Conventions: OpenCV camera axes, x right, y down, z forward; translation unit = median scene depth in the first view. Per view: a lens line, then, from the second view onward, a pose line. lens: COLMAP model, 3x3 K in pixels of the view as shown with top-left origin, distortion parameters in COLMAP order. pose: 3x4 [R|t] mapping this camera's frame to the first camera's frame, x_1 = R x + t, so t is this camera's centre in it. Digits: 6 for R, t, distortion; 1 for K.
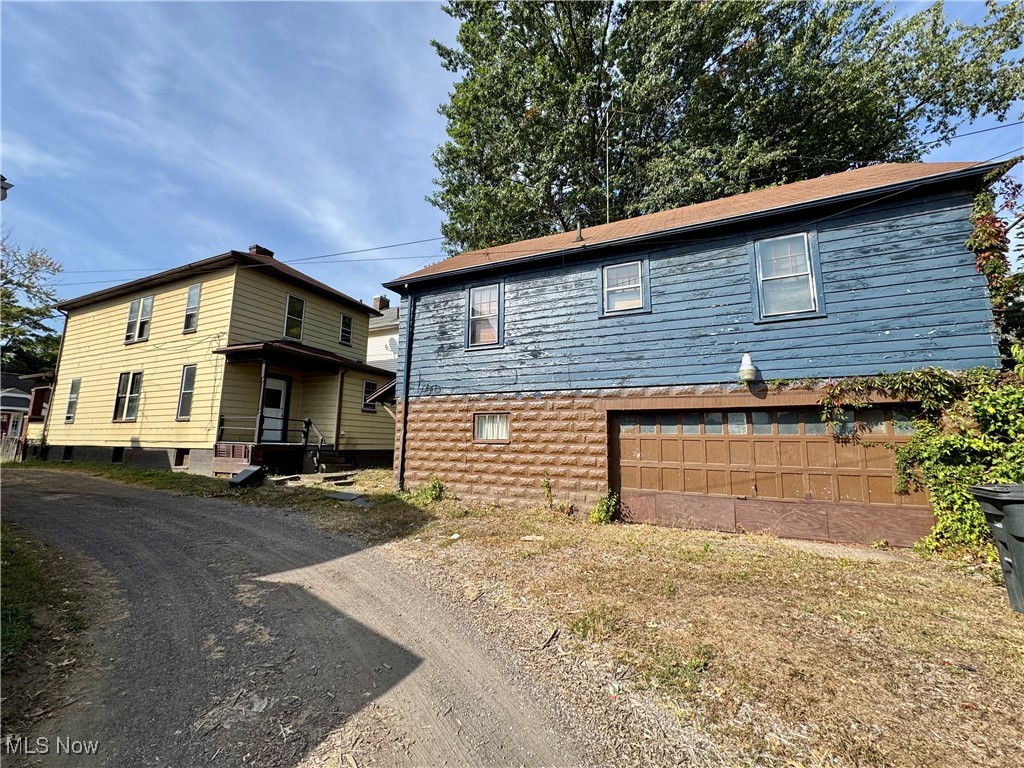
lens RADIAL K [[412.6, 0, 511.6], [0, 412.6, 386.4], [0, 0, 1]] dist [-0.007334, 0.000080]
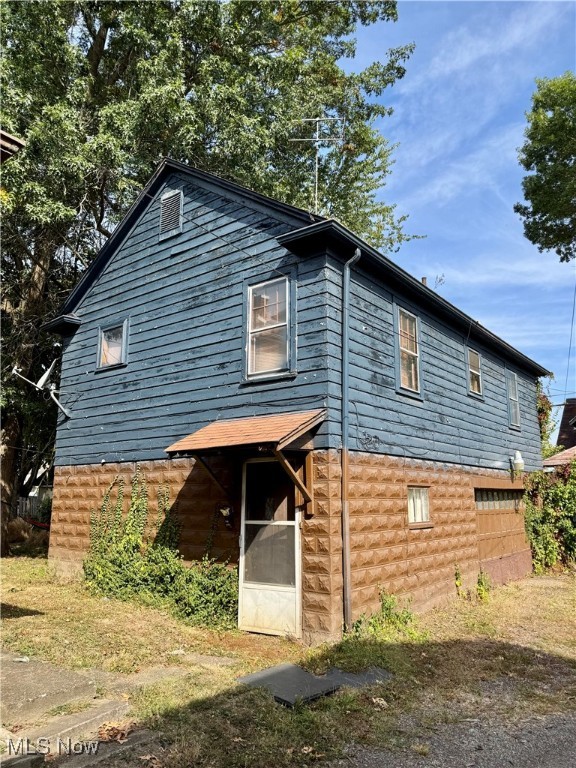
lens RADIAL K [[546.3, 0, 268.8], [0, 546.3, 383.1], [0, 0, 1]] dist [0.054509, -0.063435]
pose [[0.249722, 0.177246, 0.951957, -1.097396], [-0.140971, 0.979285, -0.145354, 0.065150], [-0.958001, -0.097900, 0.269535, 1.017131]]
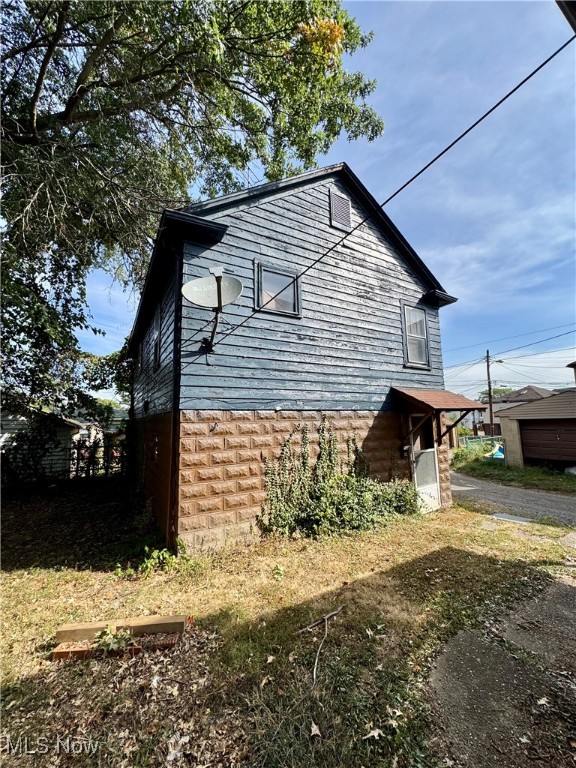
lens RADIAL K [[309.5, 0, 291.0], [0, 309.5, 380.7], [0, 0, 1]] dist [-0.007334, 0.000080]
pose [[-0.816396, 0.062384, 0.574113, -0.489050], [-0.088500, 0.968890, -0.231129, 0.186631], [-0.570671, -0.239502, -0.785477, 2.058915]]
